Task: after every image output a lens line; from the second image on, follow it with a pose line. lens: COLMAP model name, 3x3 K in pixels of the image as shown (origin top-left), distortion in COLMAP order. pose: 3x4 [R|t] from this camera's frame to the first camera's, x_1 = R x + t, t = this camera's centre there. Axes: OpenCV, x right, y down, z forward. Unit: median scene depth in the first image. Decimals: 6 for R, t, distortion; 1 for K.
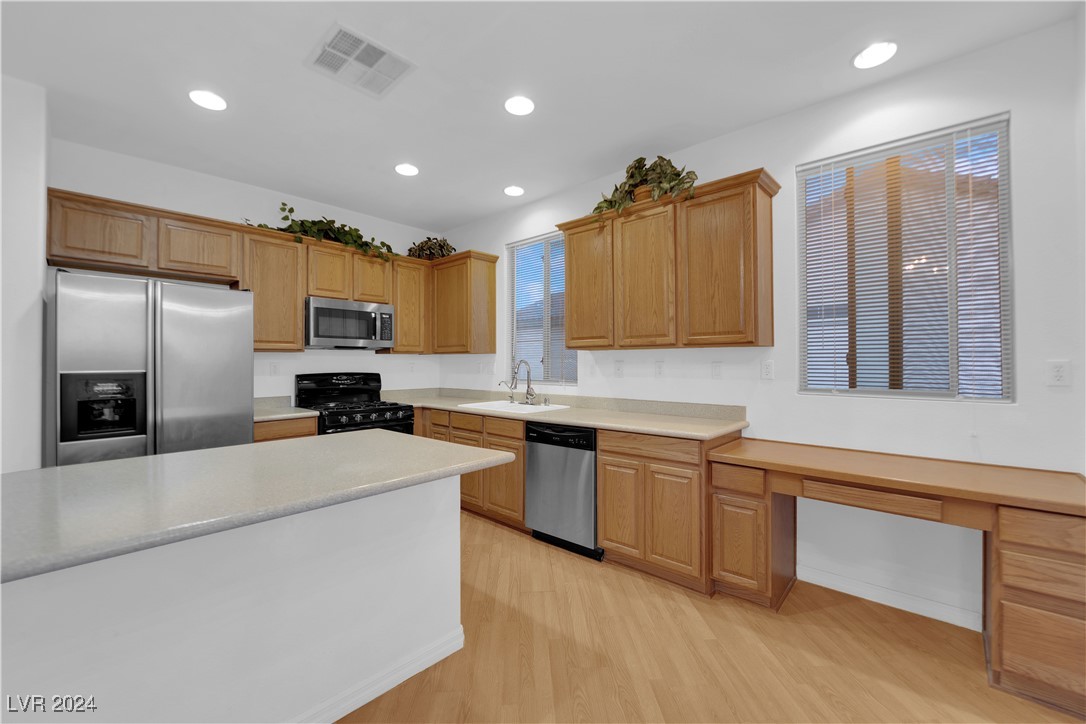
lens RADIAL K [[437.9, 0, 541.3], [0, 437.9, 359.8], [0, 0, 1]] dist [-0.009486, -0.003647]
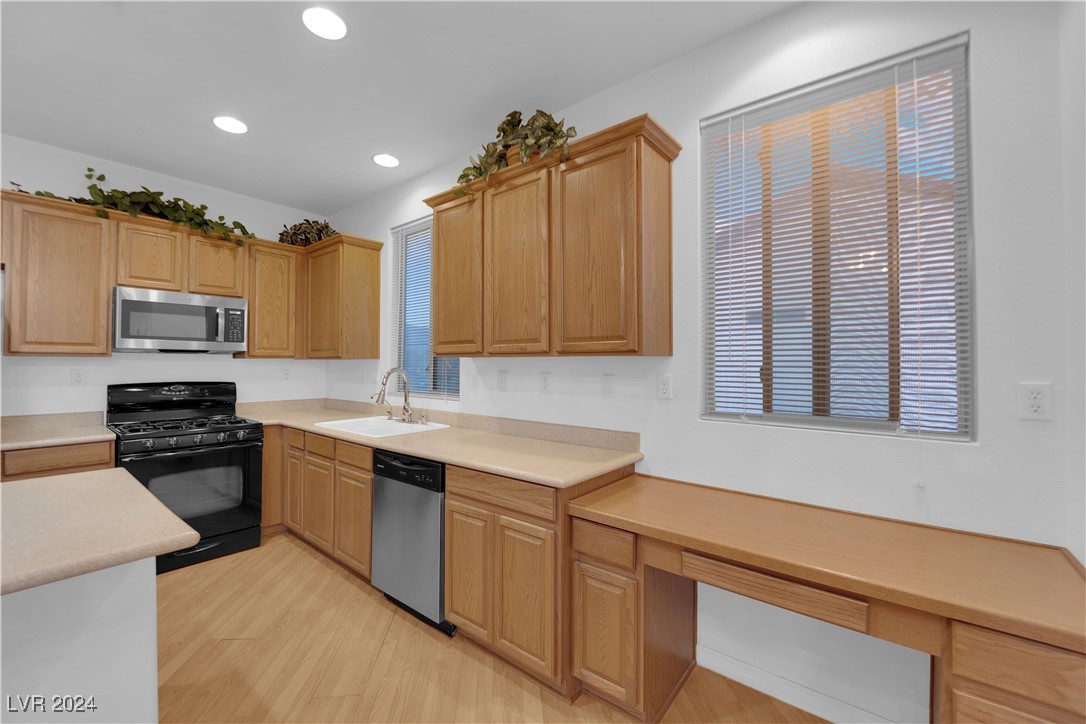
lens RADIAL K [[437.9, 0, 540.3], [0, 437.9, 359.8], [0, 0, 1]] dist [-0.009486, -0.003647]
pose [[0.998549, 0.007505, 0.053317, 0.251913], [-0.007271, 0.999963, -0.004585, -0.018515], [-0.053349, 0.004190, 0.998567, 0.238551]]
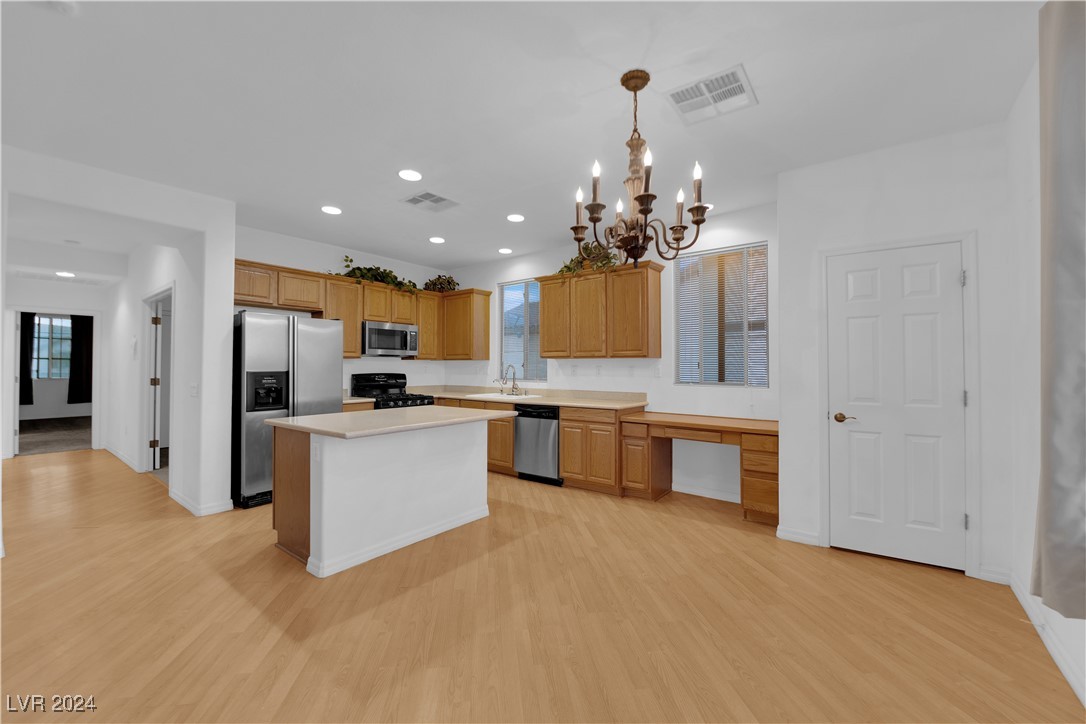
lens RADIAL K [[437.9, 0, 542.1], [0, 437.9, 360.2], [0, 0, 1]] dist [-0.009486, -0.003647]
pose [[0.996897, 0.006050, 0.078487, -0.071743], [-0.005341, 0.999943, -0.009237, -0.003266], [-0.078539, 0.008790, 0.996872, -0.668329]]
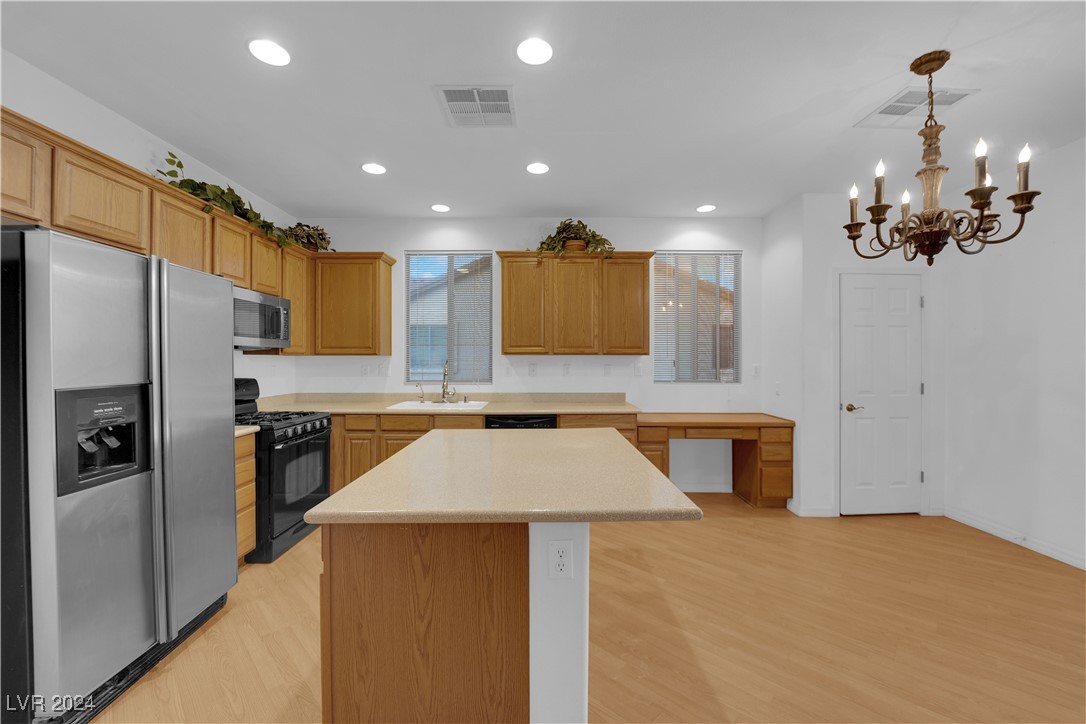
lens RADIAL K [[437.9, 0, 545.2], [0, 437.9, 359.6], [0, 0, 1]] dist [-0.009486, -0.003647]
pose [[0.735480, 0.003296, 0.677539, -0.832756], [-0.007762, 0.999964, 0.003561, -0.018495], [-0.677502, -0.007878, 0.735478, 0.026934]]
